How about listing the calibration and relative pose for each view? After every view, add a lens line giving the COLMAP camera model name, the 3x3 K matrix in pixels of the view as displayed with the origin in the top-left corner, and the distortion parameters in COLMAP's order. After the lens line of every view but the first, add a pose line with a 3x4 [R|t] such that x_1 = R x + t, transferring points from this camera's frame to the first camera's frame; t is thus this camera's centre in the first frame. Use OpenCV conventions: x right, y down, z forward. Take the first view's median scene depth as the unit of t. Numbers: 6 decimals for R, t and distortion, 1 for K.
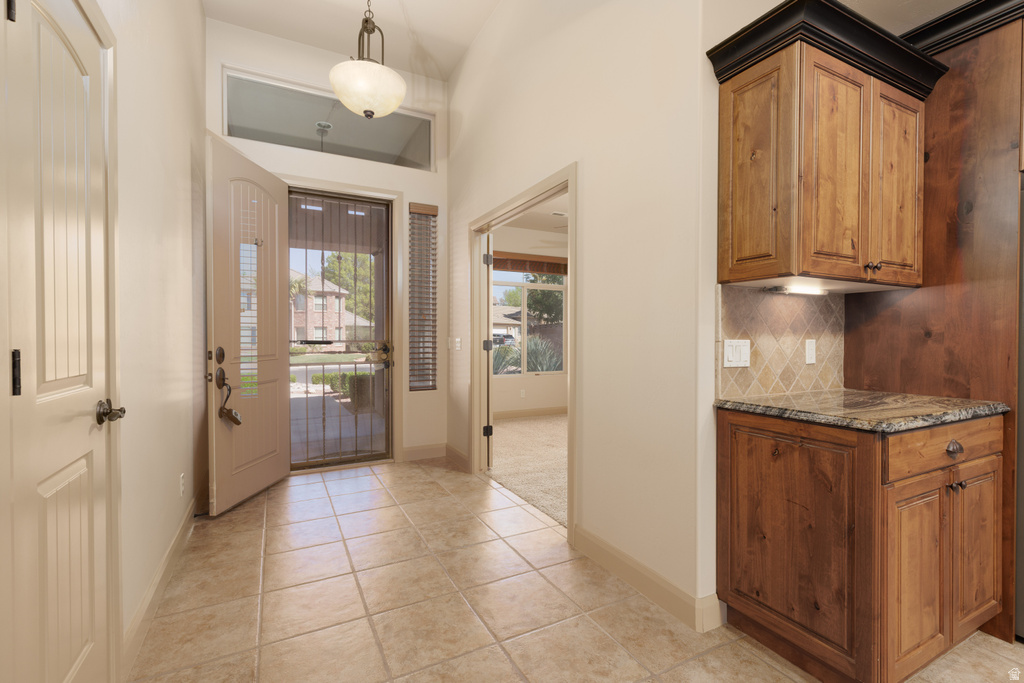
lens RADIAL K [[458.9, 0, 517.7], [0, 458.9, 343.1], [0, 0, 1]] dist [0.009744, -0.001994]
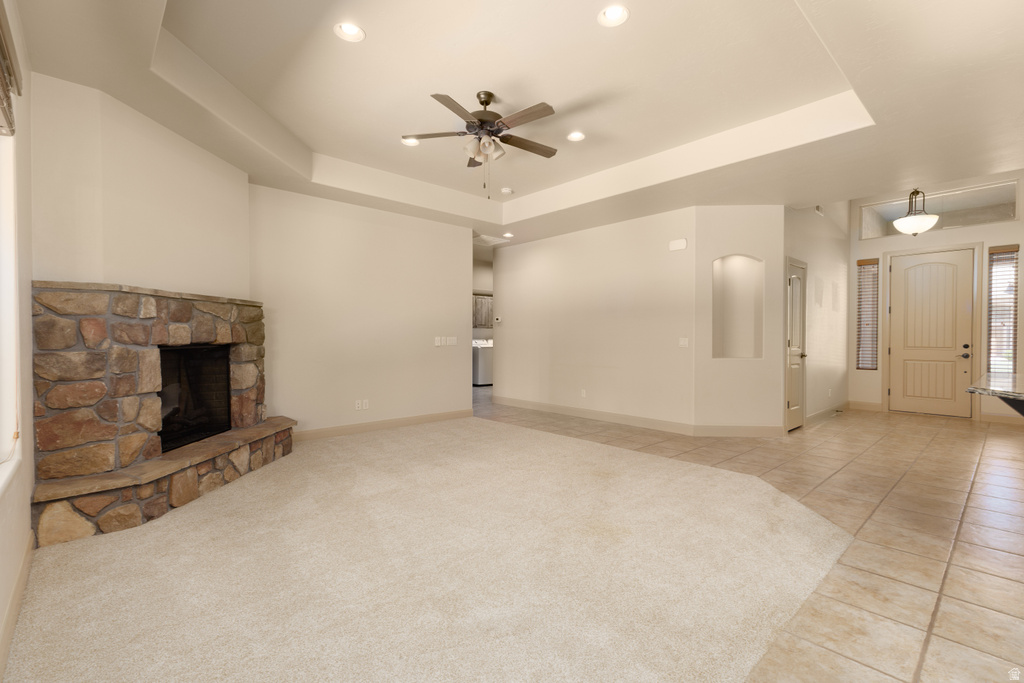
lens RADIAL K [[458.9, 0, 517.0], [0, 458.9, 344.0], [0, 0, 1]] dist [0.009744, -0.001994]
pose [[0.259625, 0.011158, -0.965645, 1.958301], [-0.013303, 0.999880, 0.007977, 0.031955], [0.965618, 0.010775, 0.259743, -2.054098]]
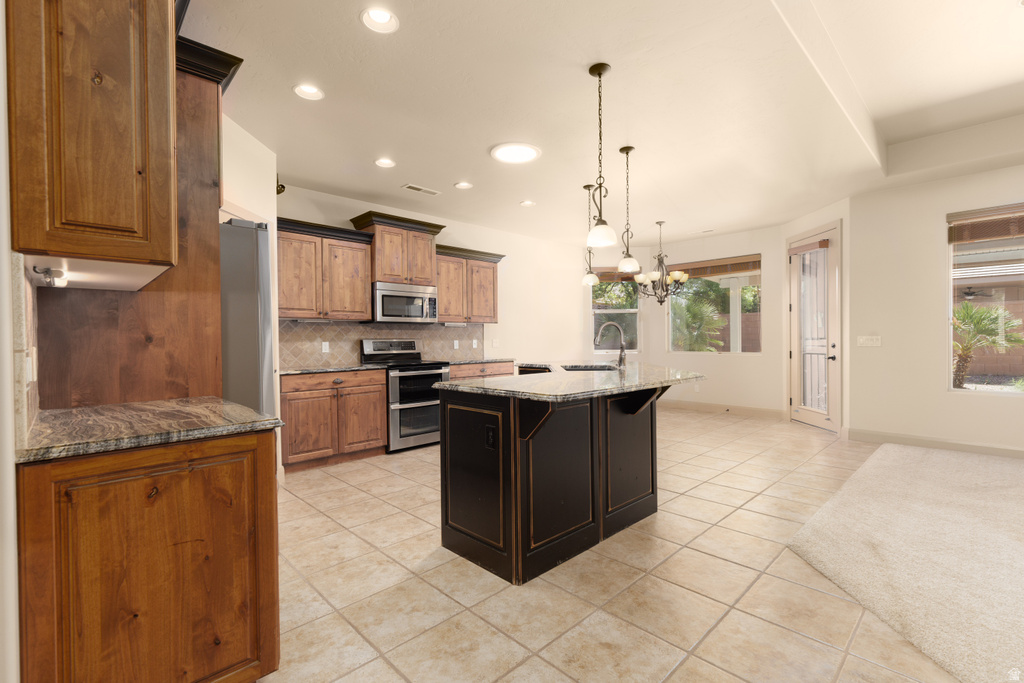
lens RADIAL K [[458.9, 0, 515.6], [0, 458.9, 342.9], [0, 0, 1]] dist [0.009744, -0.001994]
pose [[-0.283828, -0.007173, 0.958848, -0.316723], [0.022369, 0.999650, 0.014100, -0.008103], [-0.958614, 0.025451, -0.283568, 0.582562]]
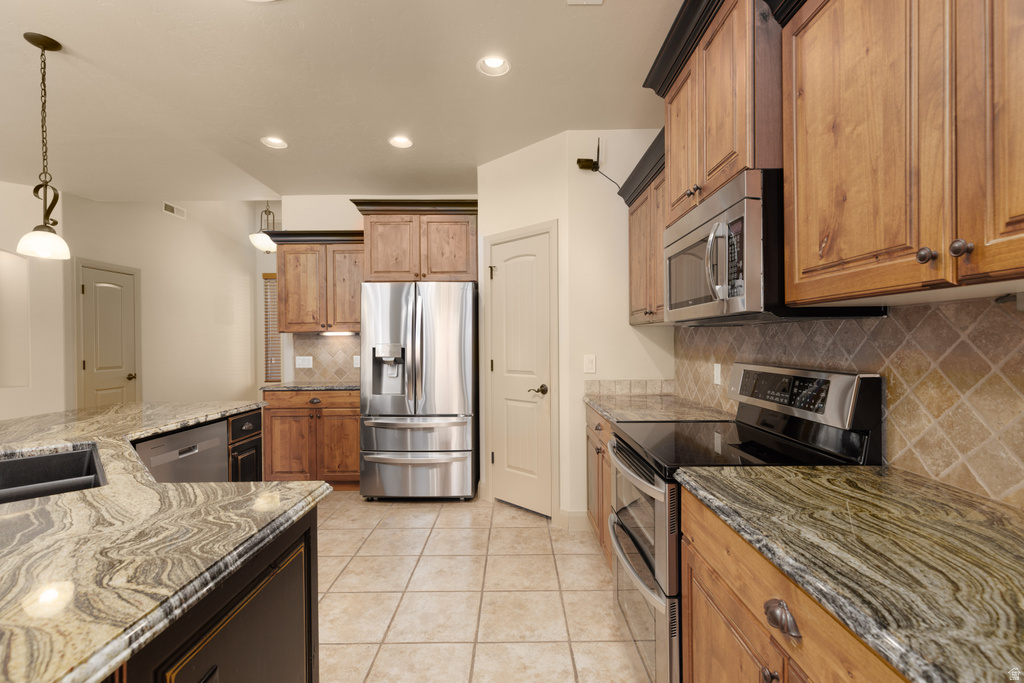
lens RADIAL K [[458.9, 0, 514.4], [0, 458.9, 341.5], [0, 0, 1]] dist [0.009744, -0.001994]
pose [[0.884298, -0.010110, -0.466813, 2.693035], [0.005648, 0.999924, -0.010957, -0.054390], [0.466889, 0.007053, 0.884288, -0.616827]]
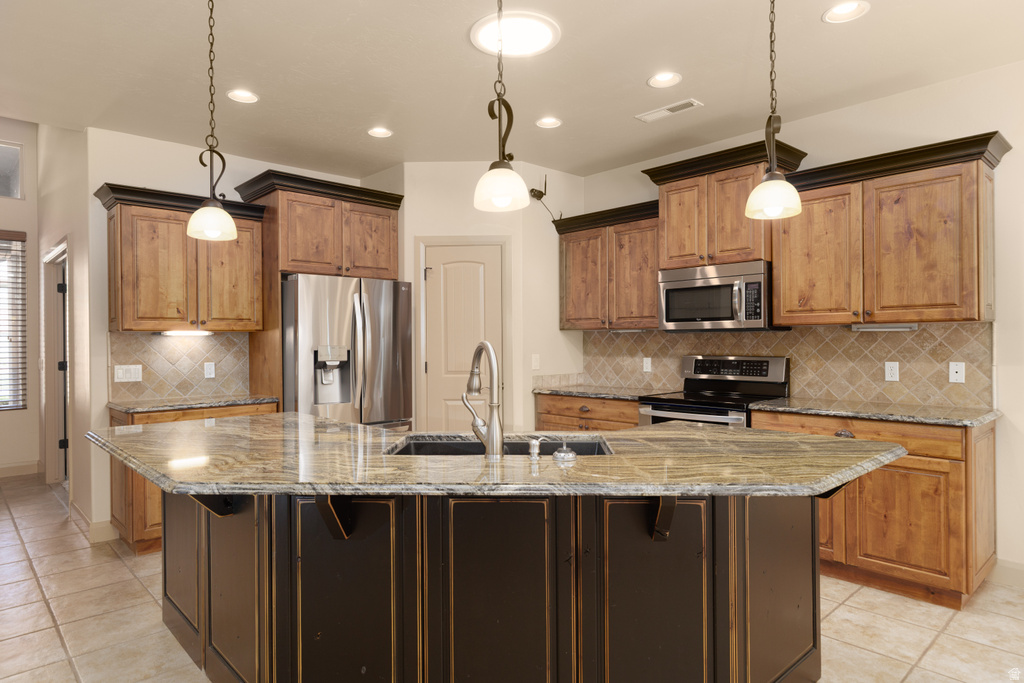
lens RADIAL K [[607.7, 0, 516.9], [0, 607.7, 340.7], [0, 0, 1]] dist [0.000665, 0.004932]
pose [[0.963220, -0.010418, 0.268513, 1.309481], [0.014078, 0.999832, -0.011708, -0.052085], [-0.268346, 0.015058, 0.963205, -1.550757]]
